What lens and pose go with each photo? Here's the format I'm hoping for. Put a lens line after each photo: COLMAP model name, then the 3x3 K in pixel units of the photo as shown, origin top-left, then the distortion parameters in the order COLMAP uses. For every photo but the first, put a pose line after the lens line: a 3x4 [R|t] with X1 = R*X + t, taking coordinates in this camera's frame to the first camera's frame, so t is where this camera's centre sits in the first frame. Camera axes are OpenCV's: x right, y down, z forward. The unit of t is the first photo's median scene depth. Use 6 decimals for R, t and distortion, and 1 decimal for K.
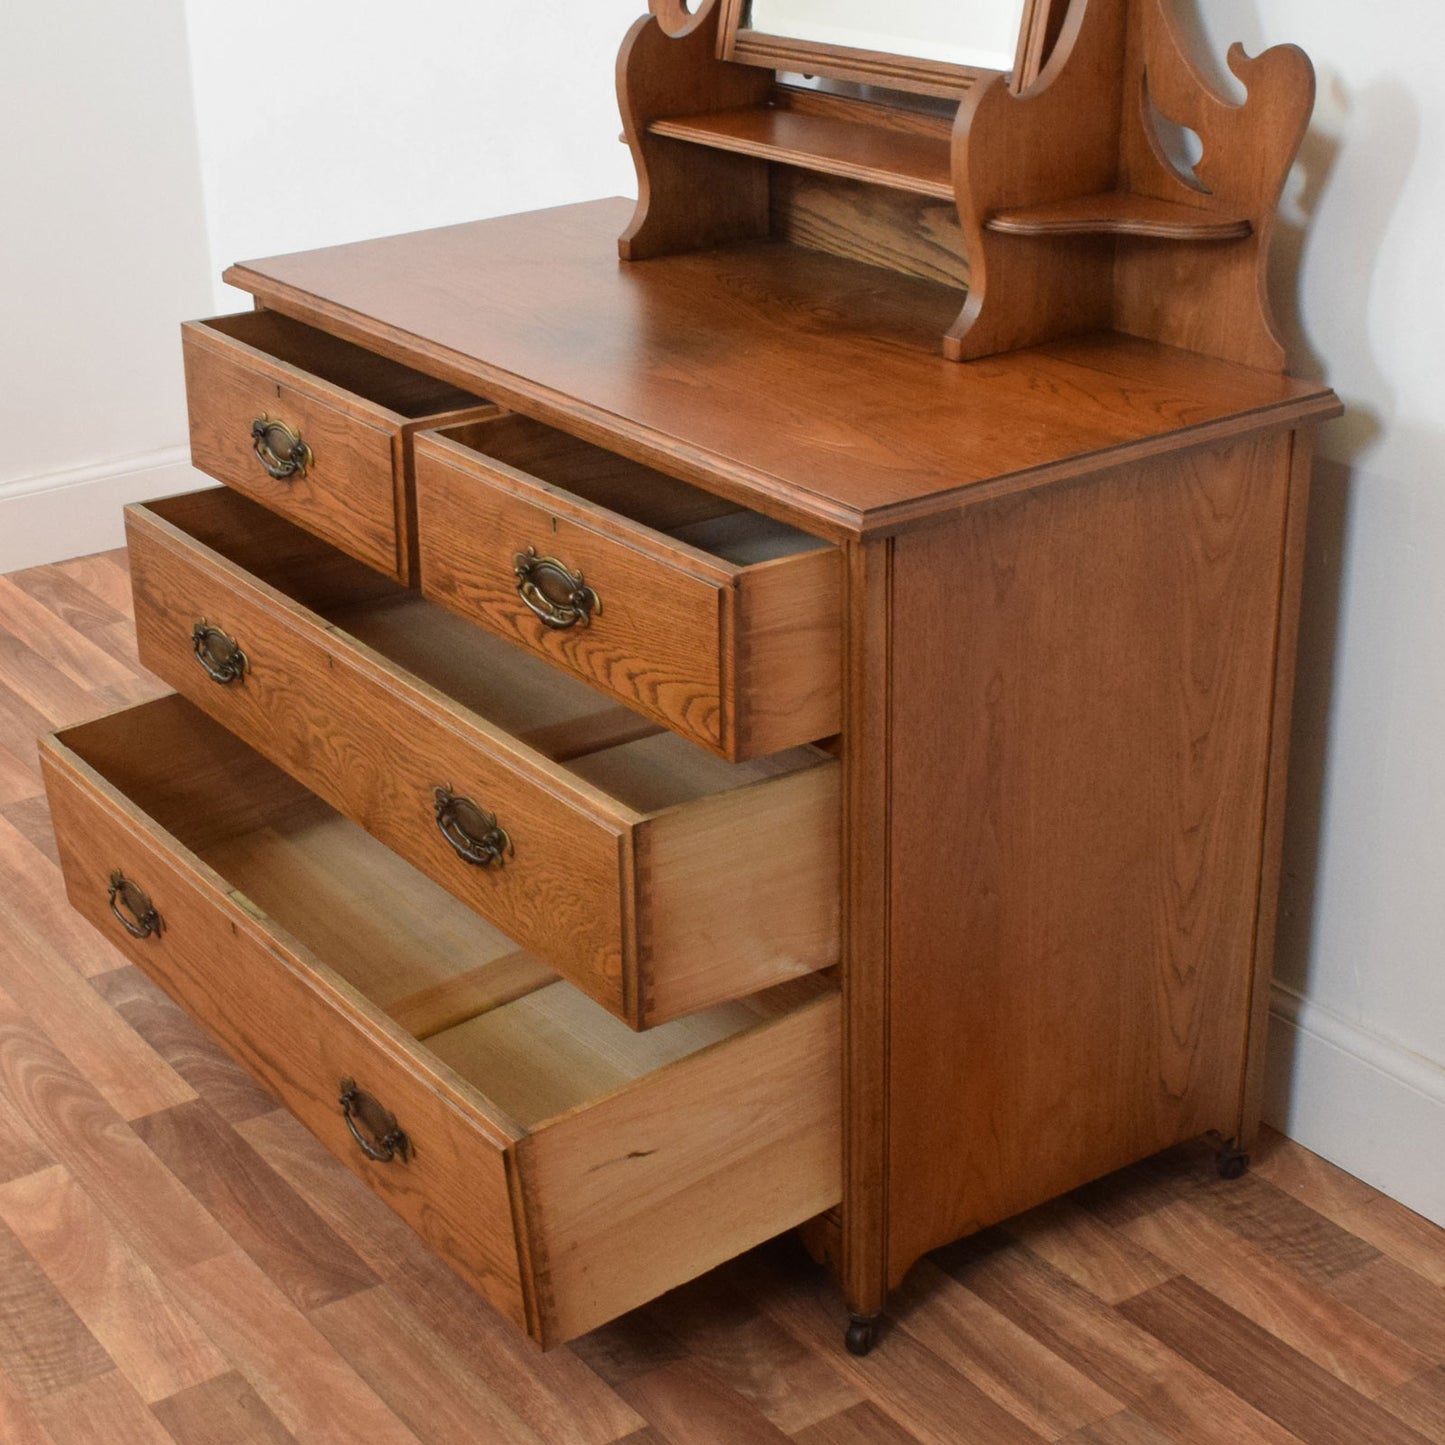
lens RADIAL K [[2578.9, 0, 496.3], [0, 2578.9, 798.1], [0, 0, 1]] dist [-0.026527, 0.018277]
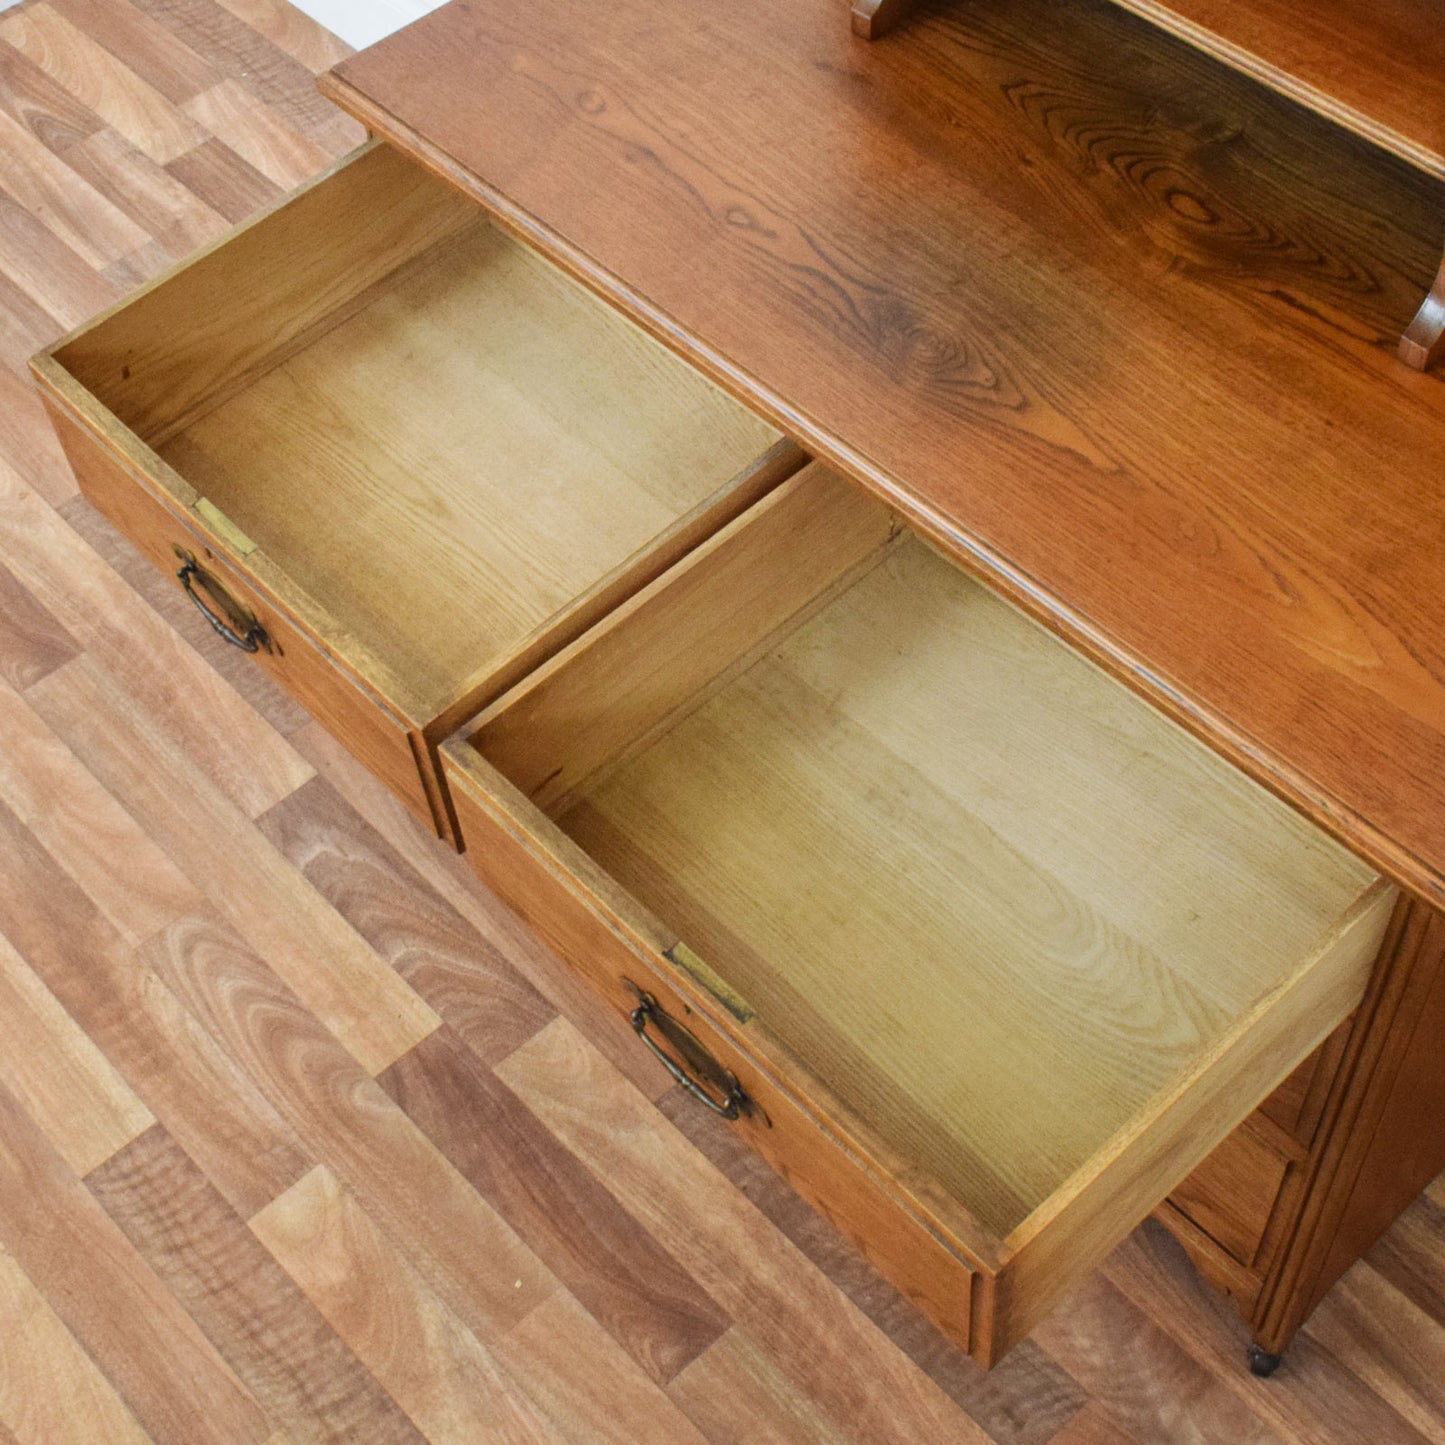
lens RADIAL K [[2282.5, 0, 648.0], [0, 2282.5, 630.2], [0, 0, 1]] dist [-0.027452, 0.006201]
pose [[0.982336, -0.152889, 0.107890, -0.127182], [0.090571, 0.893012, 0.440825, -0.406997], [-0.163745, -0.423266, 0.891085, 0.390066]]
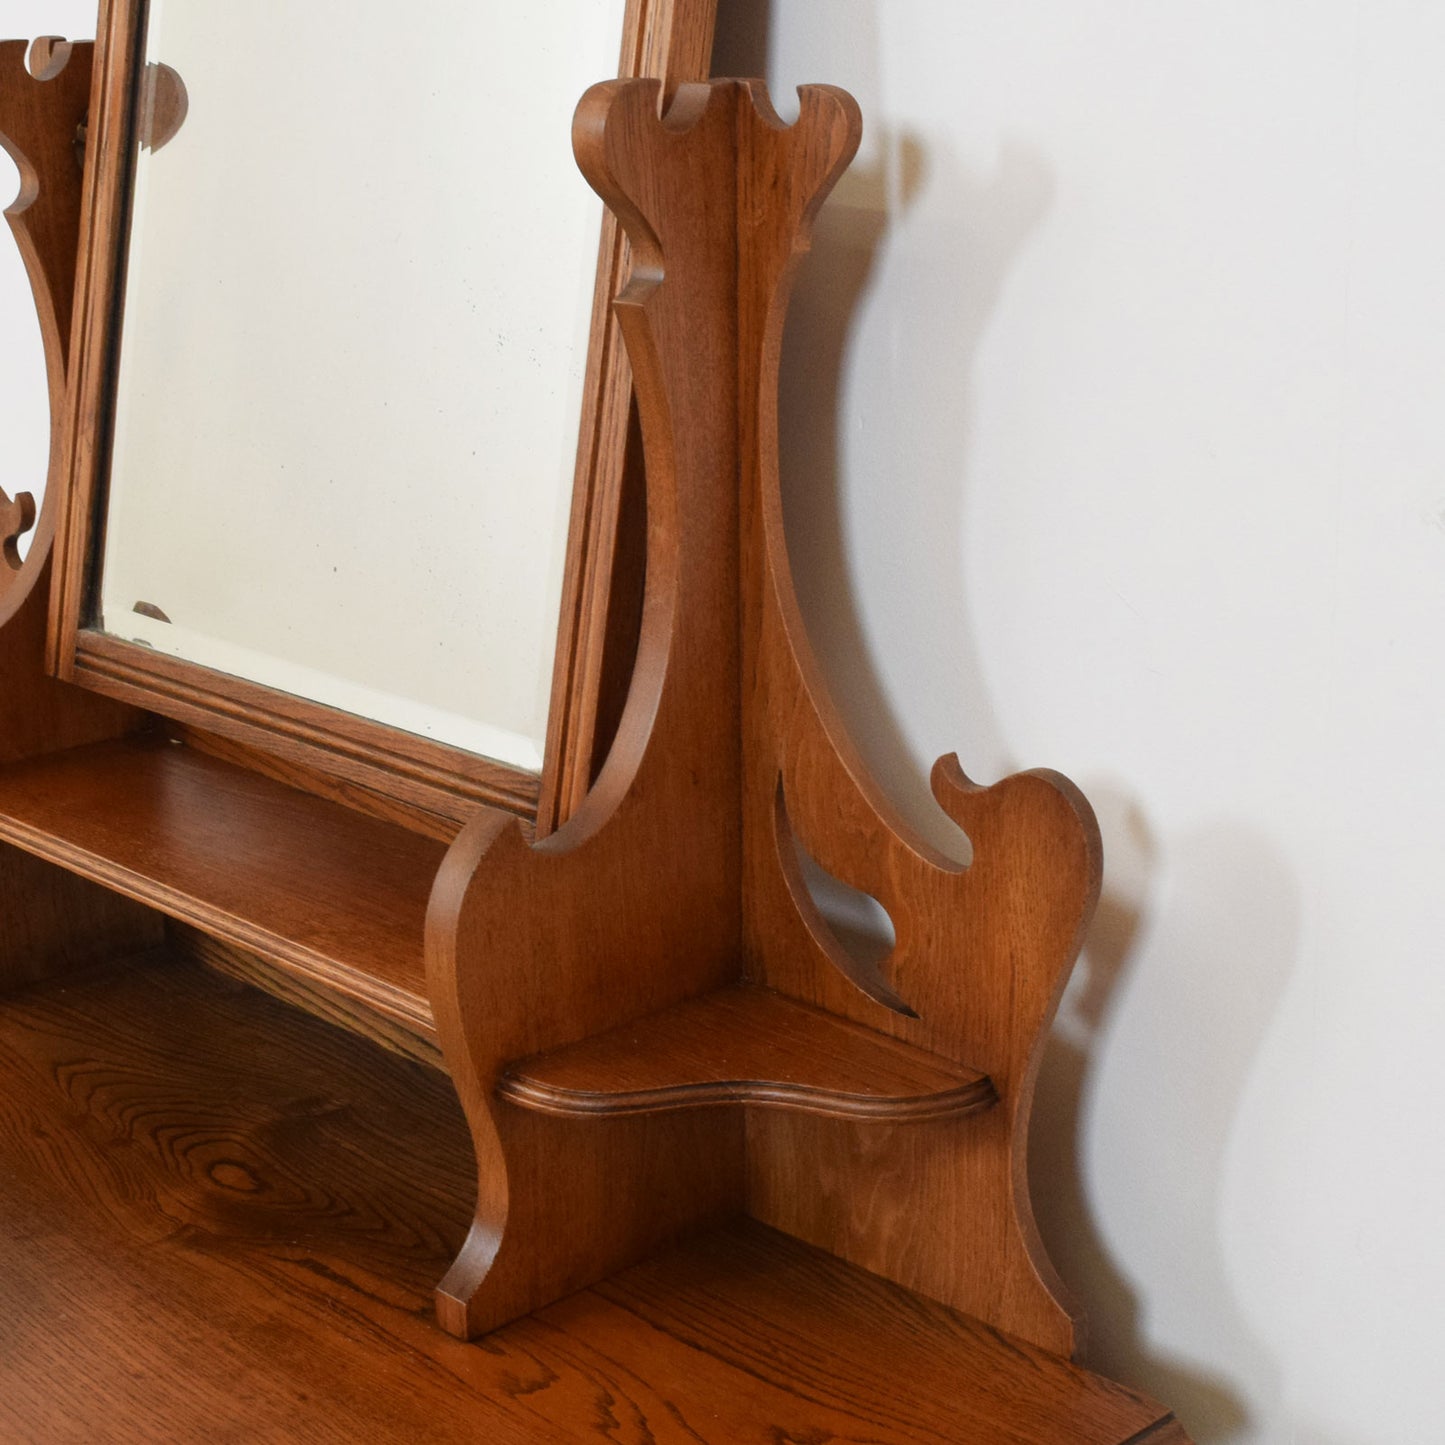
lens RADIAL K [[2788.2, 0, 721.2], [0, 2788.2, 717.9], [0, 0, 1]] dist [-0.028519, -0.063929]
pose [[0.974230, -0.032770, 0.223162, 0.105366], [0.063260, 0.989378, -0.130881, -0.210403], [-0.216503, 0.141626, 0.965955, 0.416279]]
